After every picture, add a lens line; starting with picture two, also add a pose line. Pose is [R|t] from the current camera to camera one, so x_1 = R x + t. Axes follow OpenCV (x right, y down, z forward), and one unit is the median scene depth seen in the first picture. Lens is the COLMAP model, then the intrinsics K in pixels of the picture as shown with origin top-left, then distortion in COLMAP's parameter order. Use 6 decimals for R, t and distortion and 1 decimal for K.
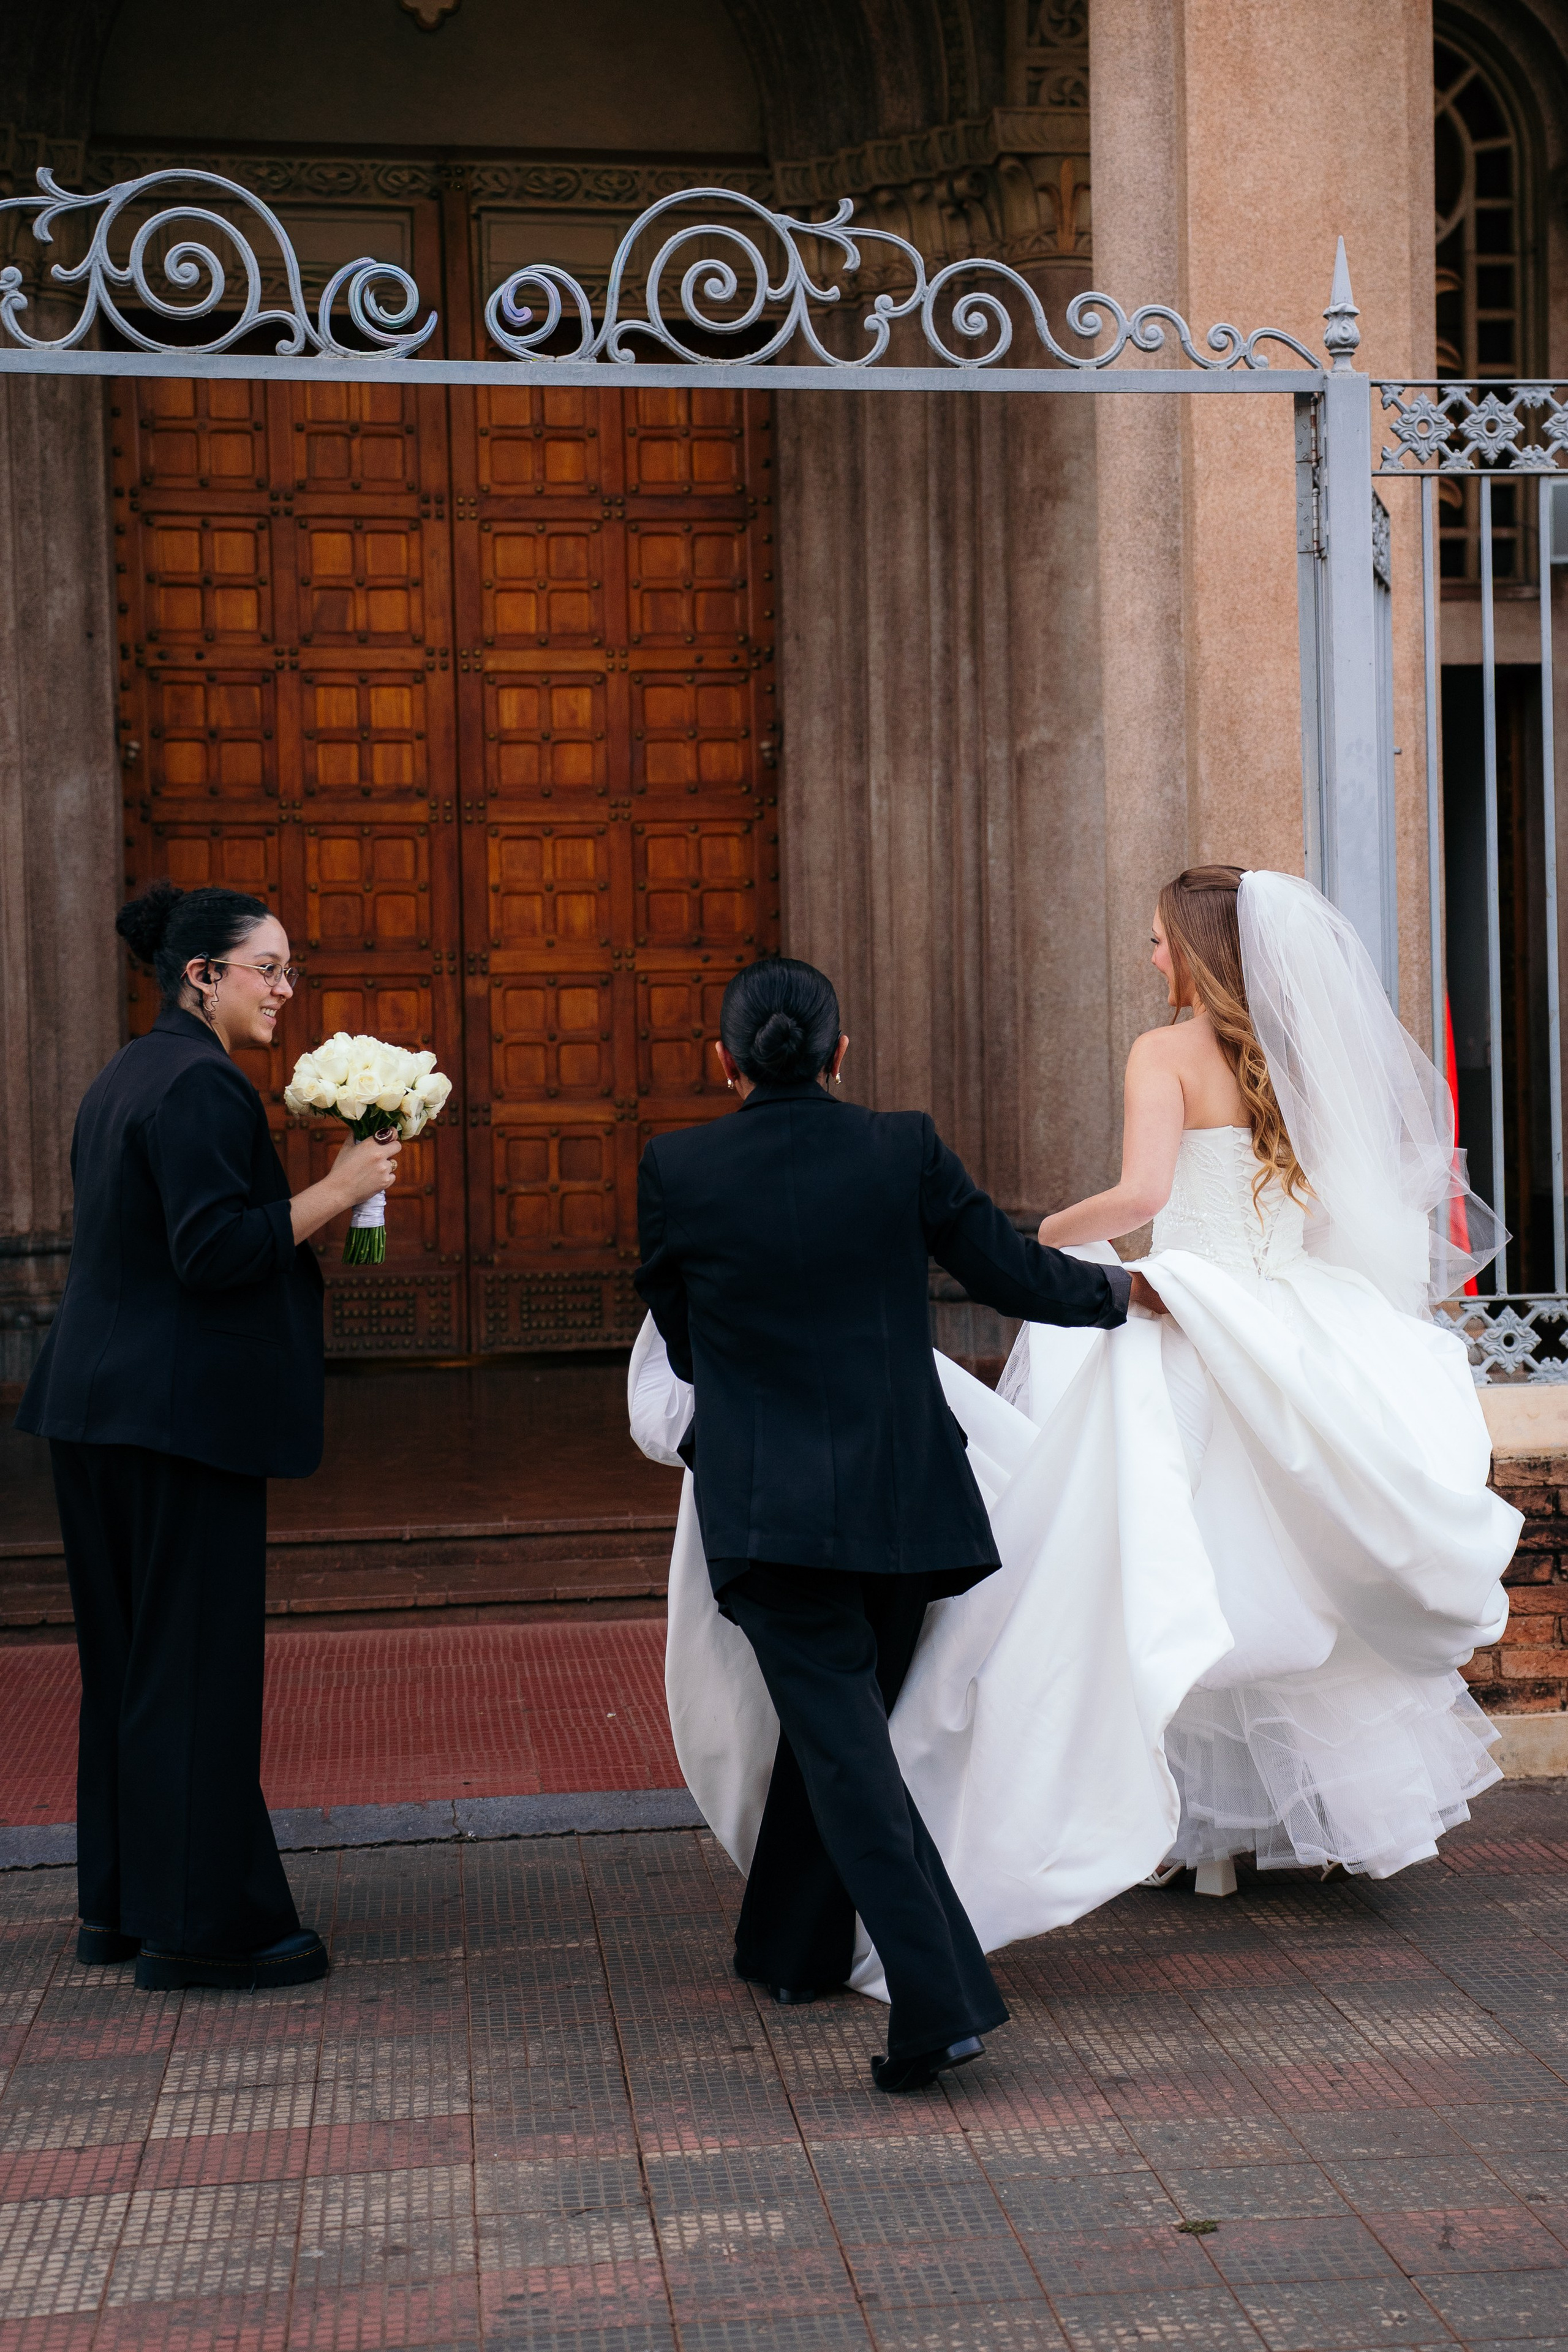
lens RADIAL K [[3484.3, 0, 991.5], [0, 3484.3, 1077.5], [0, 0, 1]] dist [0.094706, 0.150739]
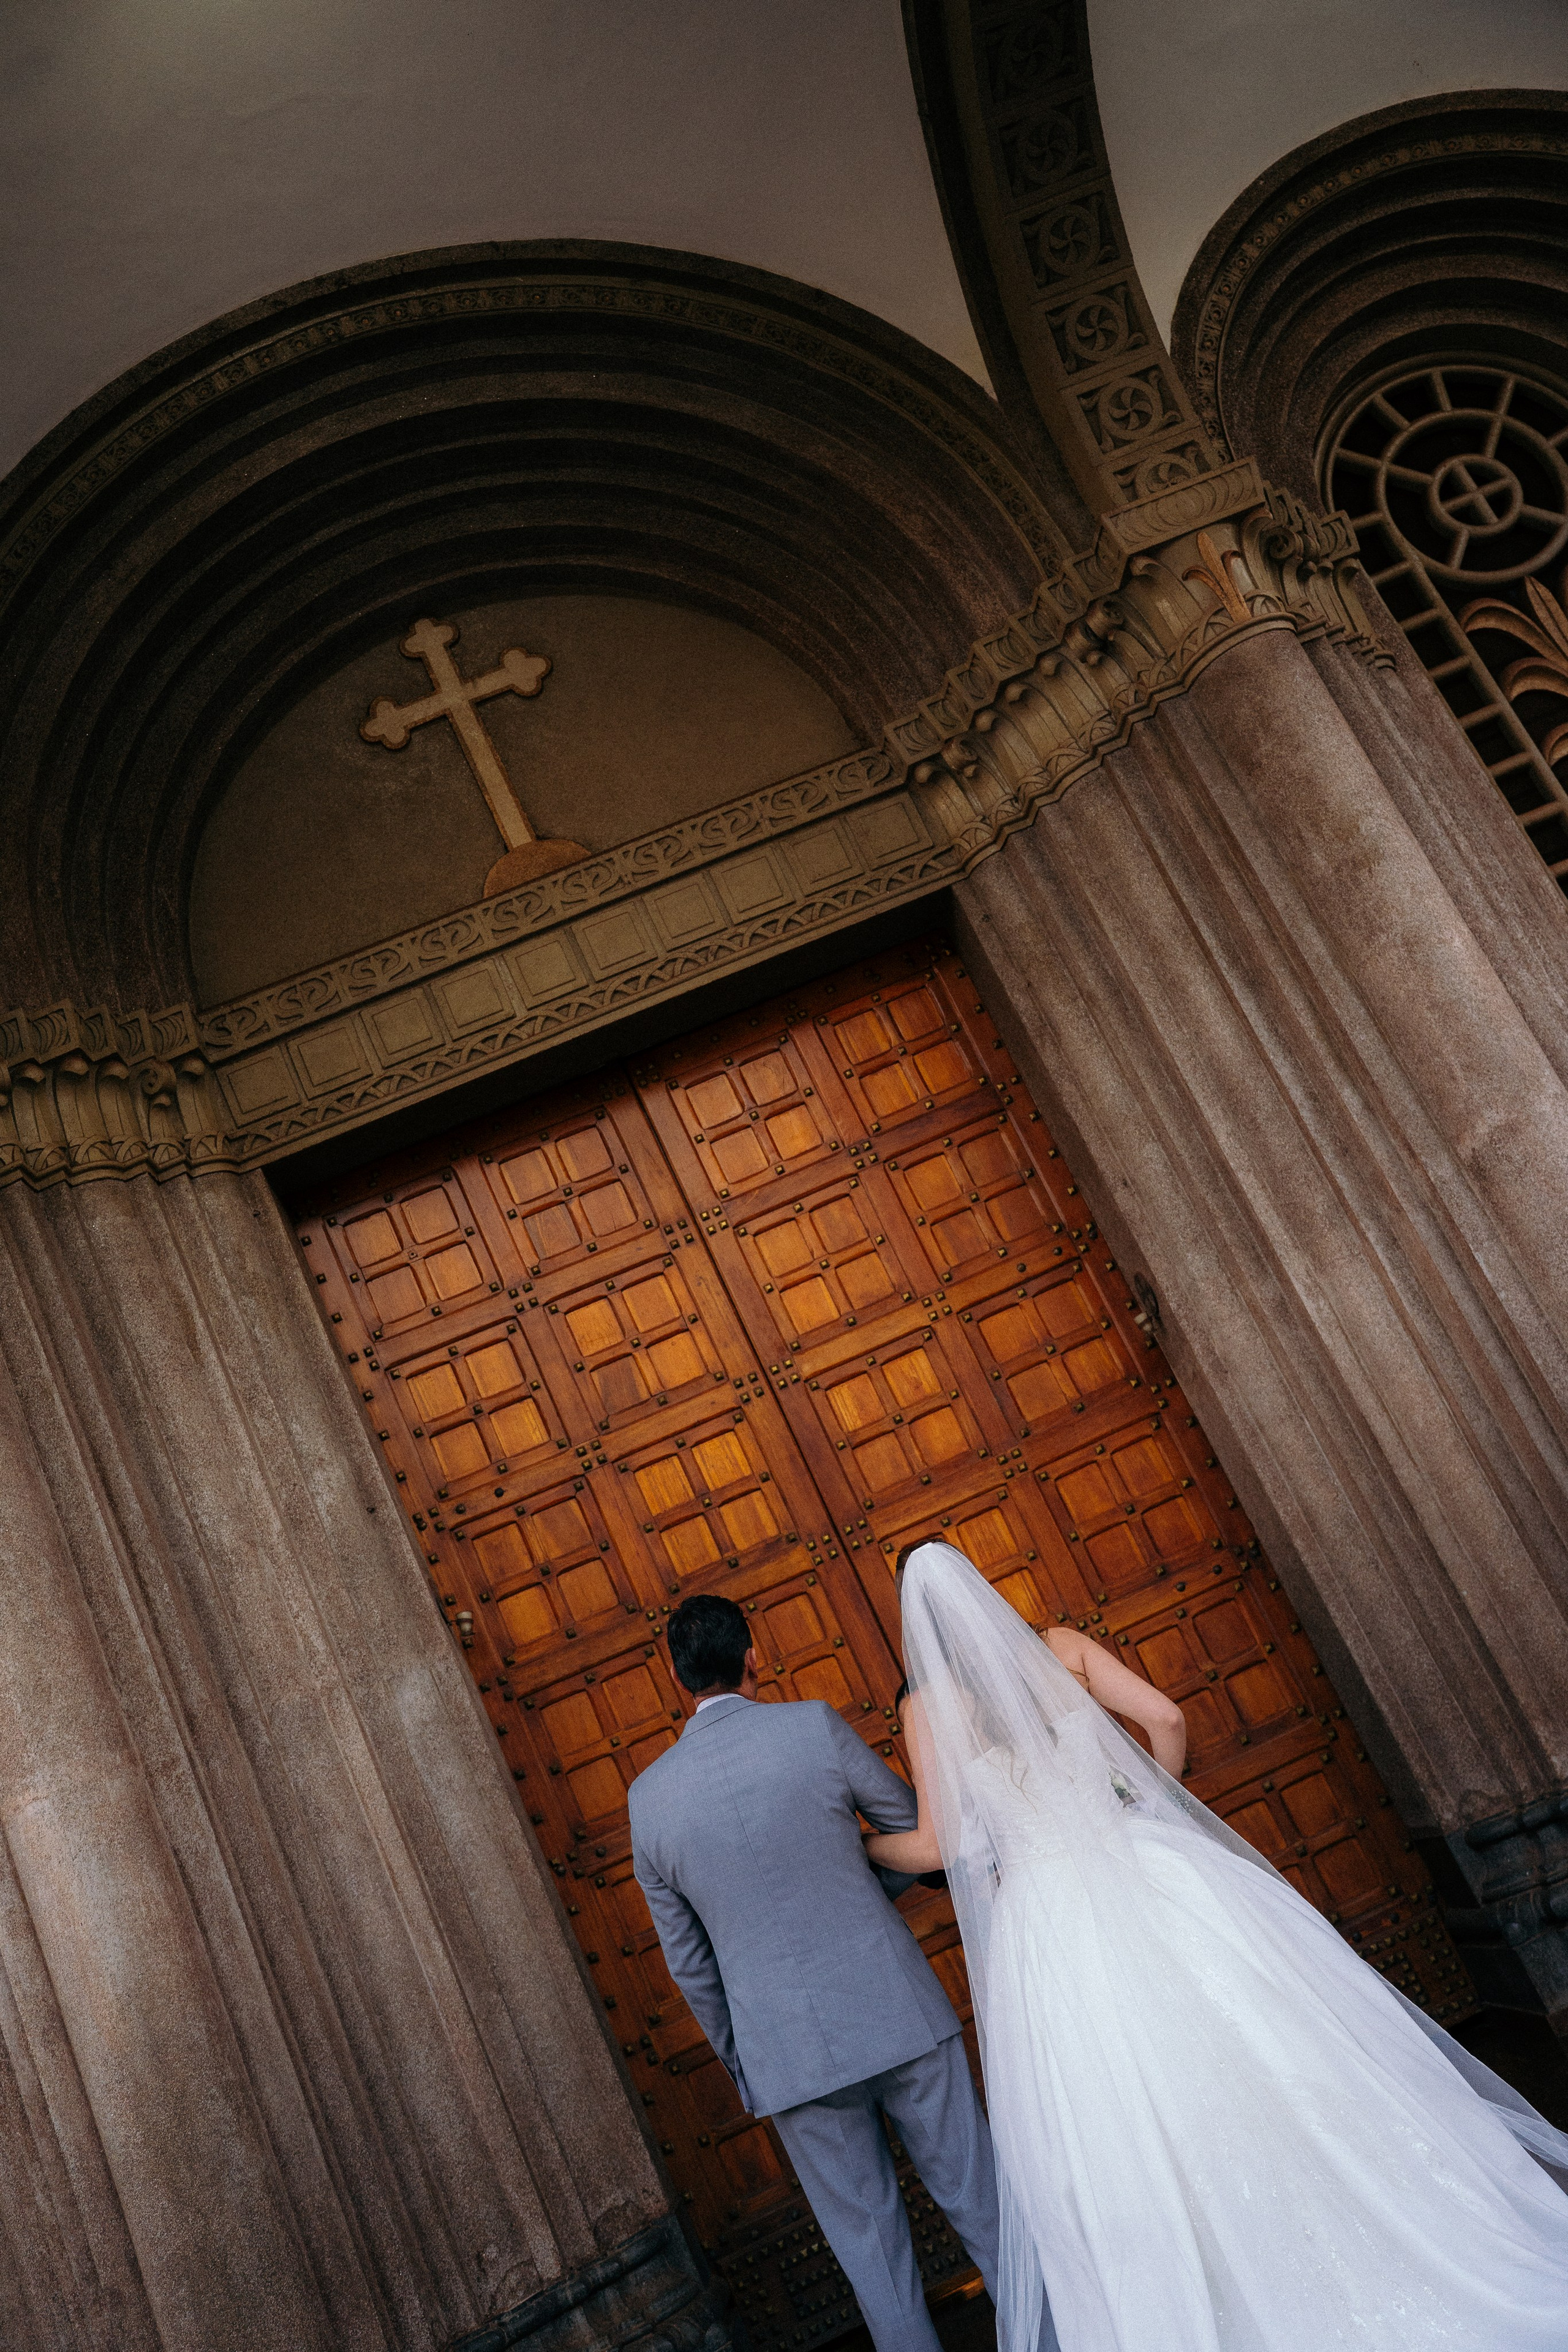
lens RADIAL K [[2187.6, 0, 784.0], [0, 2187.6, 1176.0], [0, 0, 1]] dist [-0.043915, 0.165390]
pose [[0.910354, -0.413230, -0.022284, -0.117475], [0.389659, 0.874071, -0.290112, -0.005863], [0.139361, 0.255422, 0.956733, 0.475184]]
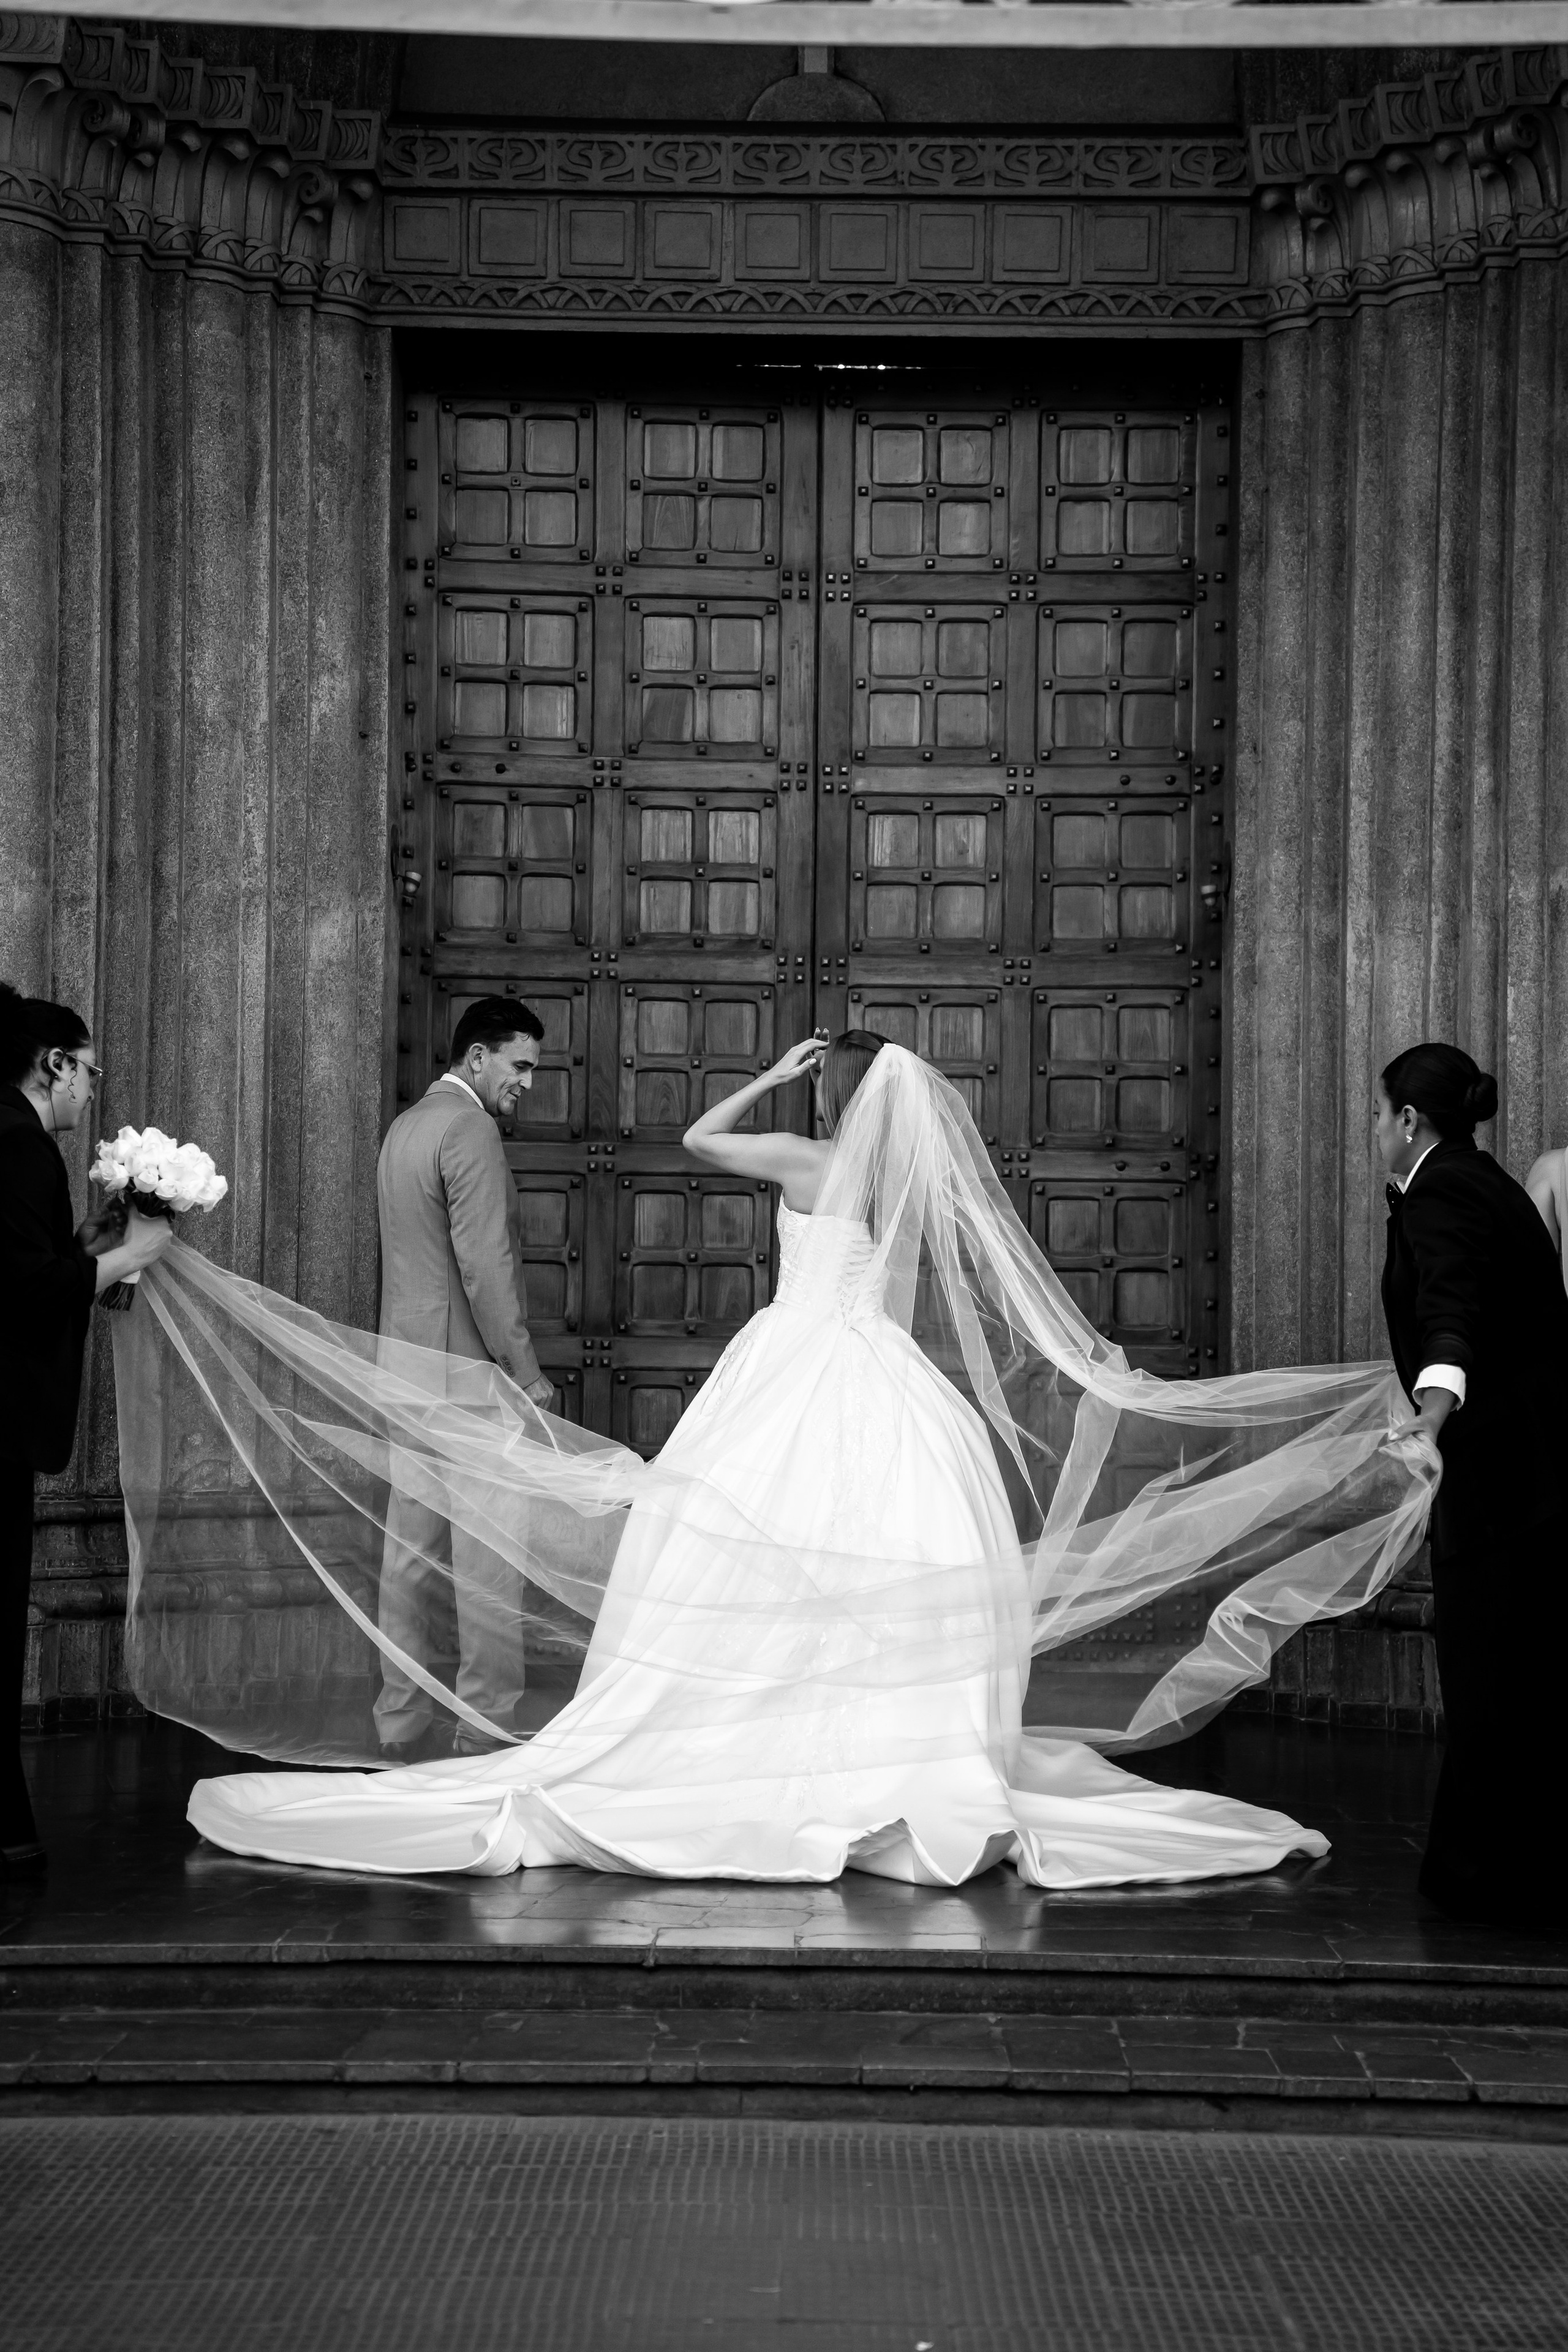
lens RADIAL K [[3685.5, 0, 841.5], [0, 3685.5, 1111.0], [0, 0, 1]] dist [0.282543, 0.198796]
pose [[0.987000, 0.023835, -0.158942, -0.013759], [-0.034662, 0.997237, -0.065700, 0.009776], [0.156937, 0.070355, 0.985099, 0.187687]]
